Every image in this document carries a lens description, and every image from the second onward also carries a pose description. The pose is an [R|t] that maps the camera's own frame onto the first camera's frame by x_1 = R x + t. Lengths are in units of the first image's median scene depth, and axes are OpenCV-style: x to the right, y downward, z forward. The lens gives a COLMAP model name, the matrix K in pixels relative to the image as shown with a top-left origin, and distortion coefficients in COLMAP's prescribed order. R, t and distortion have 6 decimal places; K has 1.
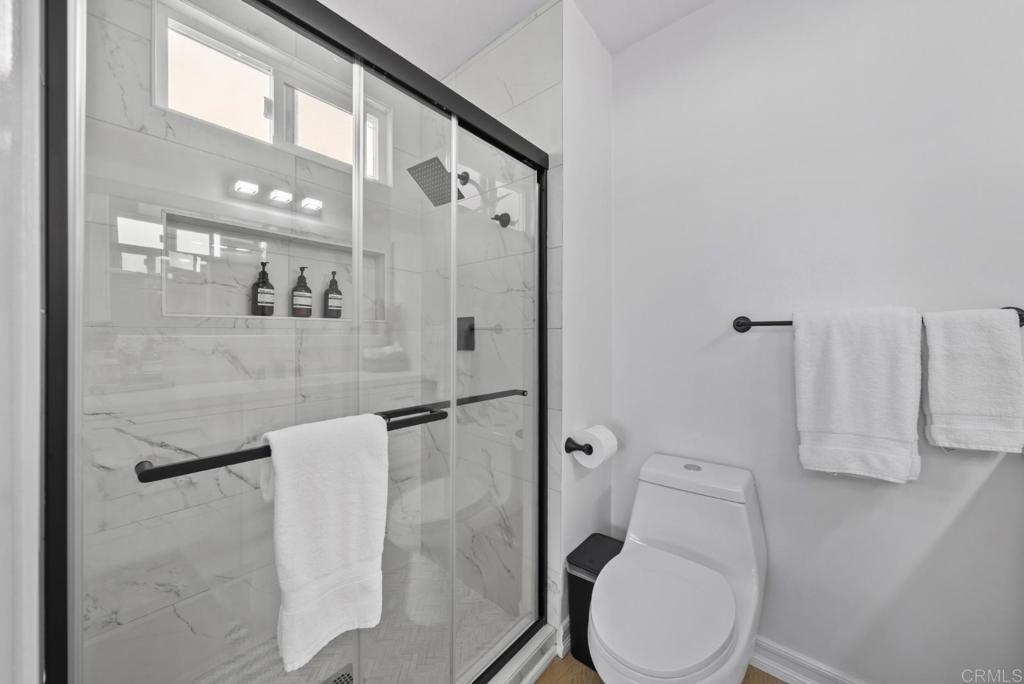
lens RADIAL K [[367.1, 0, 512.0], [0, 367.1, 342.0], [0, 0, 1]] dist [0.007387, -0.000092]
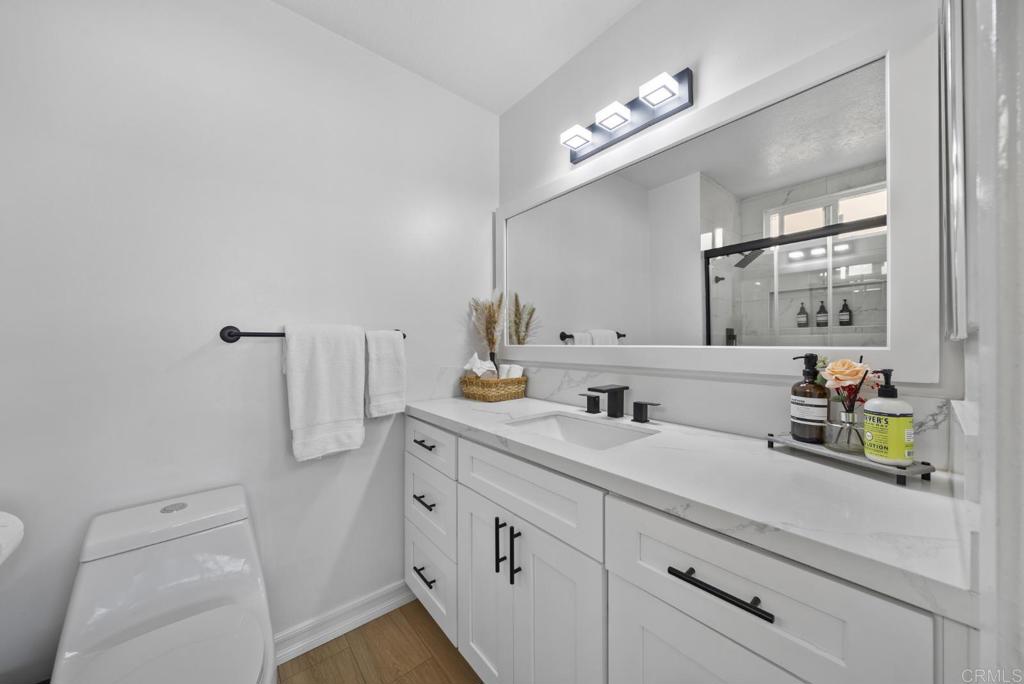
lens RADIAL K [[353.5, 0, 509.3], [0, 353.5, 345.4], [0, 0, 1]] dist [-0.002971, -0.000208]
pose [[0.174264, 0.005069, 0.984686, -0.190082], [0.018075, 0.999802, -0.008346, 0.001831], [-0.984533, 0.019252, 0.174138, 0.162508]]
